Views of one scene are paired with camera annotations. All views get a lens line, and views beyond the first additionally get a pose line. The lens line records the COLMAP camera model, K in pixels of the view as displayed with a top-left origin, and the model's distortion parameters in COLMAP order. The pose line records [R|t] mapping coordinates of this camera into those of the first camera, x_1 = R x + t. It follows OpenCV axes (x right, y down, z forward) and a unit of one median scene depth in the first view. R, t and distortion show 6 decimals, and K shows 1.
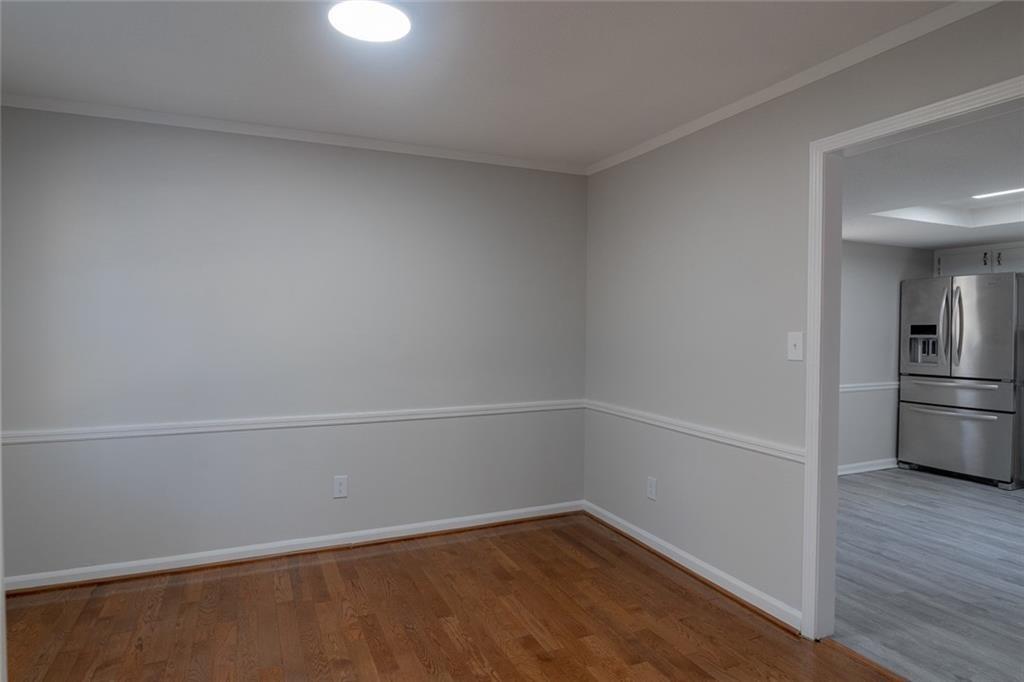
lens RADIAL K [[598.7, 0, 512.0], [0, 598.7, 341.0], [0, 0, 1]] dist [-0.005025, -0.001677]
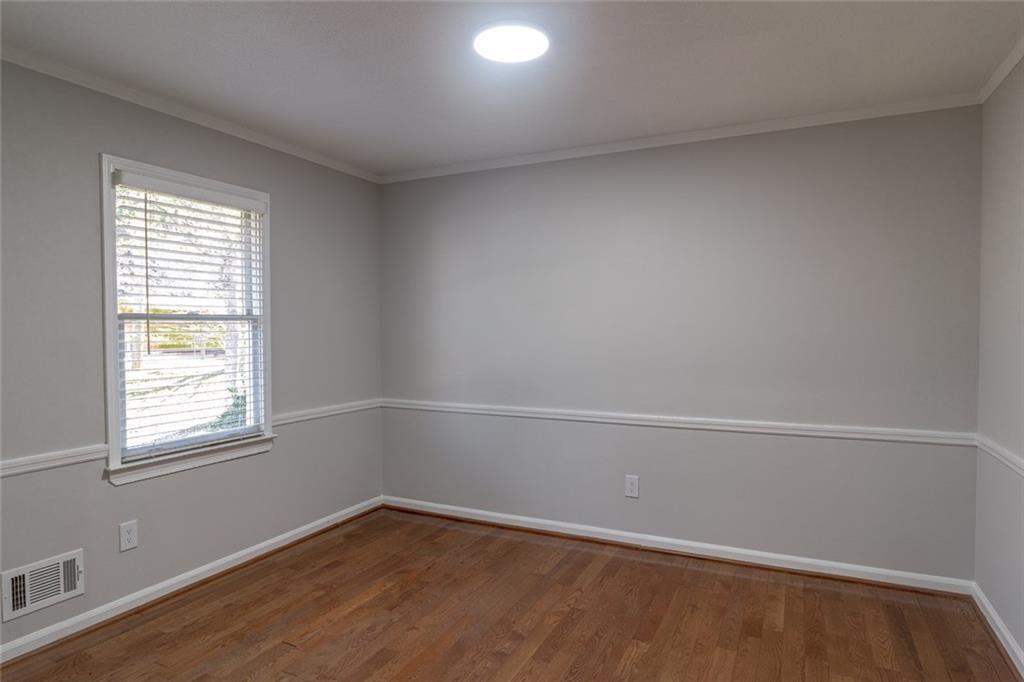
lens RADIAL K [[606.2, 0, 512.0], [0, 606.2, 341.0], [0, 0, 1]] dist [-0.005127, -0.002437]
pose [[0.640588, 0.014440, -0.767749, 0.403273], [-0.014330, 0.999874, 0.006849, -0.006918], [0.767751, 0.006615, 0.640715, 0.204143]]
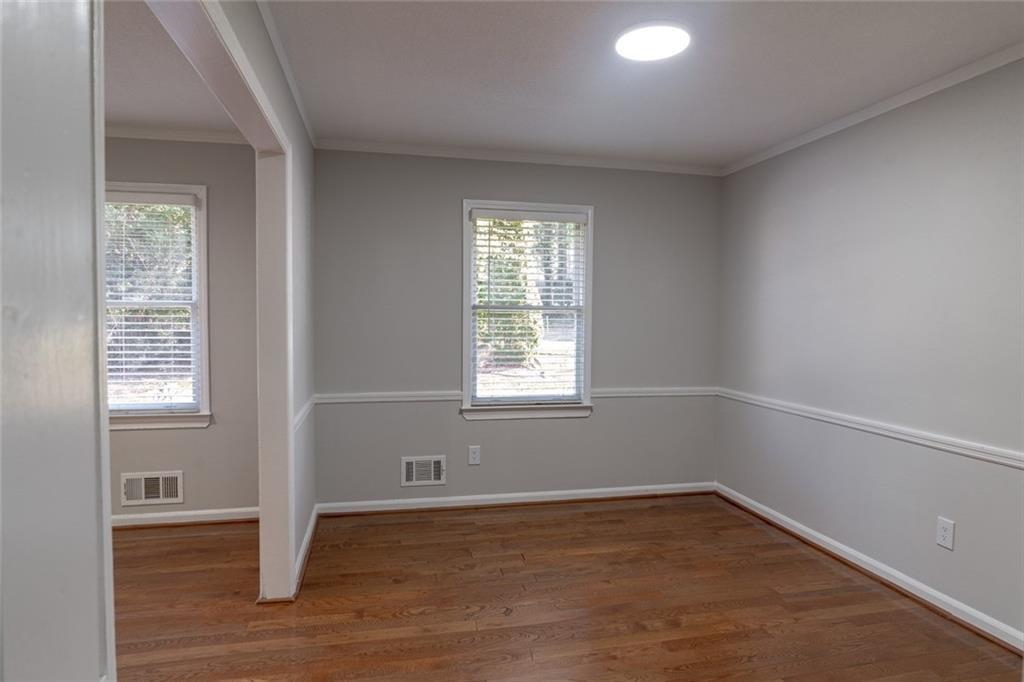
lens RADIAL K [[606.2, 0, 512.0], [0, 606.2, 341.0], [0, 0, 1]] dist [-0.005127, -0.002437]
pose [[-0.199392, 0.037185, -0.979214, 0.623227], [-0.035341, 0.998357, 0.045108, -0.016798], [0.979282, 0.043600, -0.197750, 0.660389]]
